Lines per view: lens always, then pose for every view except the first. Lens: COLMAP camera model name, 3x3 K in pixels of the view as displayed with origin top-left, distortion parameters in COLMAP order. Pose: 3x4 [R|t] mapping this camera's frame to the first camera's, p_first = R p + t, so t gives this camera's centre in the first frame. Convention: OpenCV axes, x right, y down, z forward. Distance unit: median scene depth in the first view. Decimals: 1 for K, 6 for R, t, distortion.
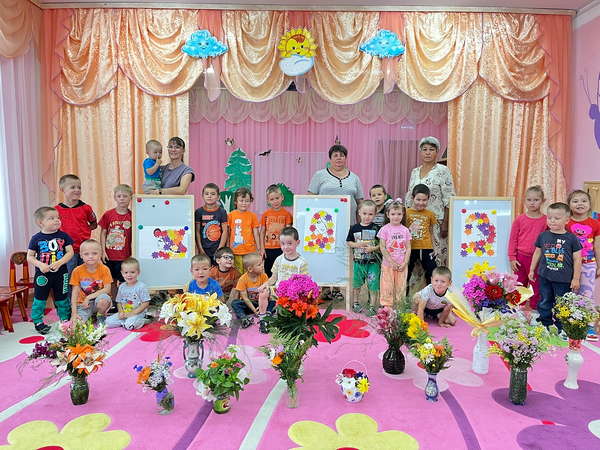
lens RADIAL K [[452.1, 0, 302.6], [0, 452.1, 226.8], [0, 0, 1]] dist [0.055864, -0.072922]
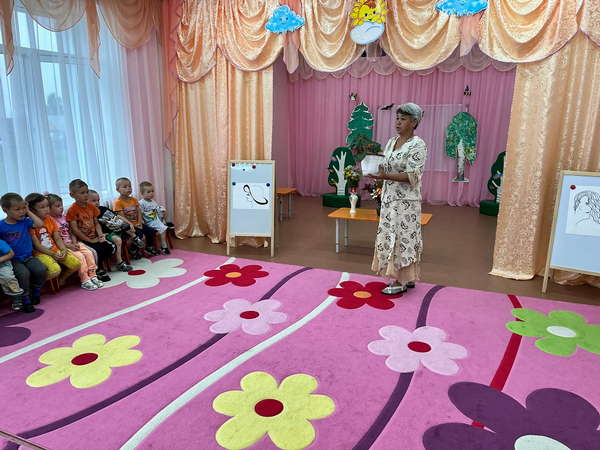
lens RADIAL K [[452.4, 0, 296.6], [0, 452.4, 223.2], [0, 0, 1]] dist [0.067255, -0.099486]
pose [[0.917342, 0.082115, -0.389538, 0.266095], [-0.033092, 0.990838, 0.130940, -0.066802], [0.396721, -0.107226, 0.911655, -0.018541]]
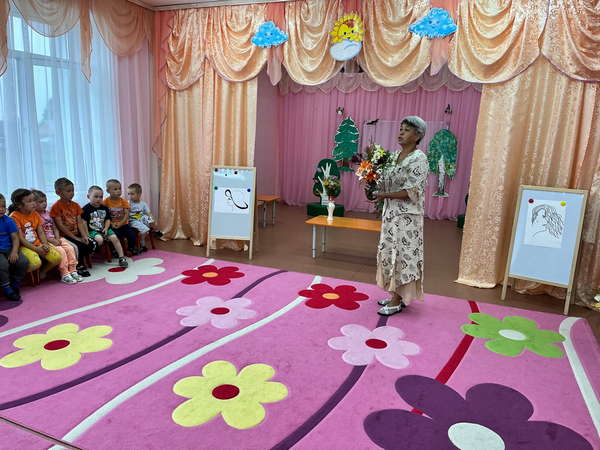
lens RADIAL K [[451.3, 0, 298.4], [0, 451.3, 221.9], [0, 0, 1]] dist [0.066445, -0.092186]
pose [[0.919882, 0.101273, -0.378893, 0.324085], [-0.068246, 0.992680, 0.099642, -0.055587], [0.386211, -0.065801, 0.920061, -0.042593]]
